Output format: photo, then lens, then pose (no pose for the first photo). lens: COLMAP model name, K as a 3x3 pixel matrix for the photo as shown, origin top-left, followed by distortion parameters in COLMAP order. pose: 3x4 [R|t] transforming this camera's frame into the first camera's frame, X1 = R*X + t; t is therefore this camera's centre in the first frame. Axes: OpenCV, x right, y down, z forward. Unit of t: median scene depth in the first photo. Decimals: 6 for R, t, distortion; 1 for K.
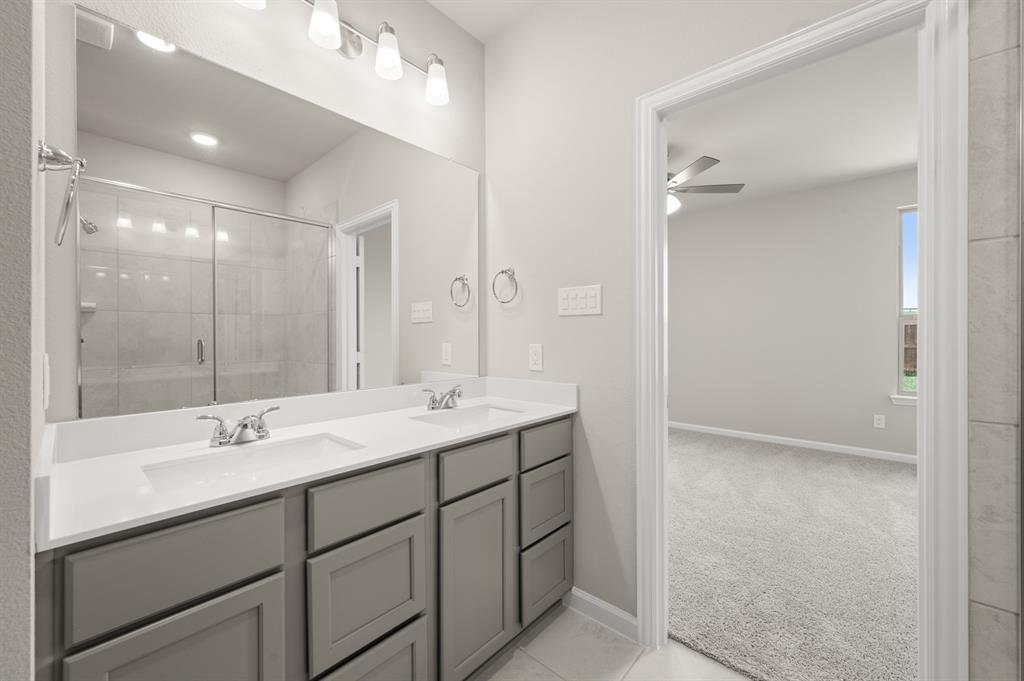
lens RADIAL K [[400.7, 0, 516.1], [0, 400.7, 342.2], [0, 0, 1]] dist [0.002241, -0.000855]
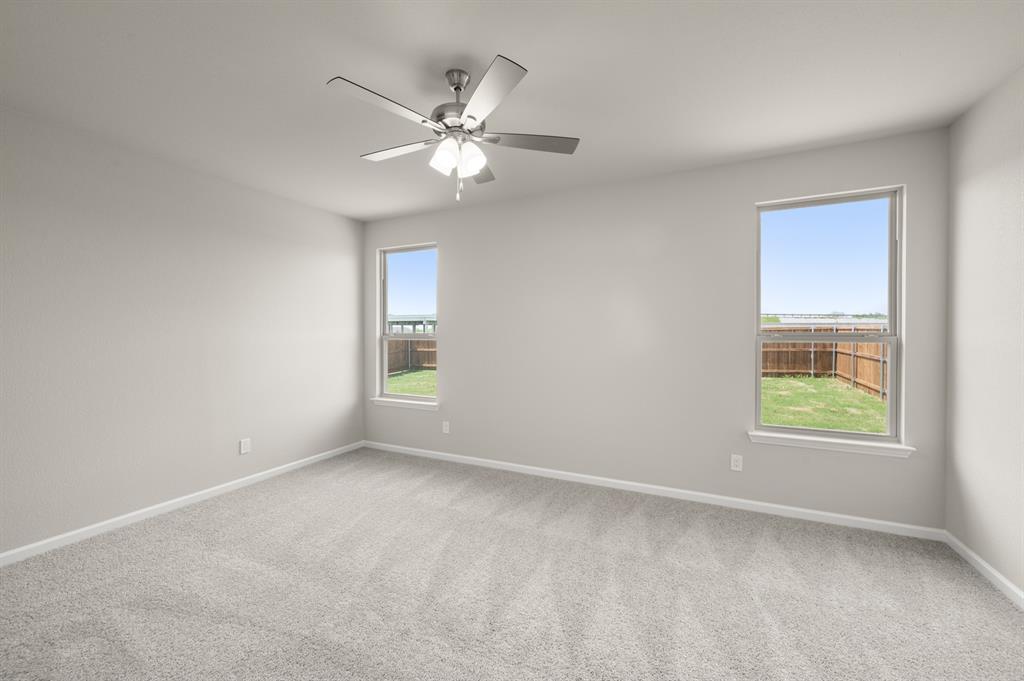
lens RADIAL K [[400.7, 0, 521.6], [0, 400.7, 339.8], [0, 0, 1]] dist [0.002241, -0.000855]
pose [[0.958771, -0.001243, 0.284179, 0.279667], [-0.000466, 0.999982, 0.005947, -0.066278], [-0.284181, -0.005835, 0.958753, 0.379272]]
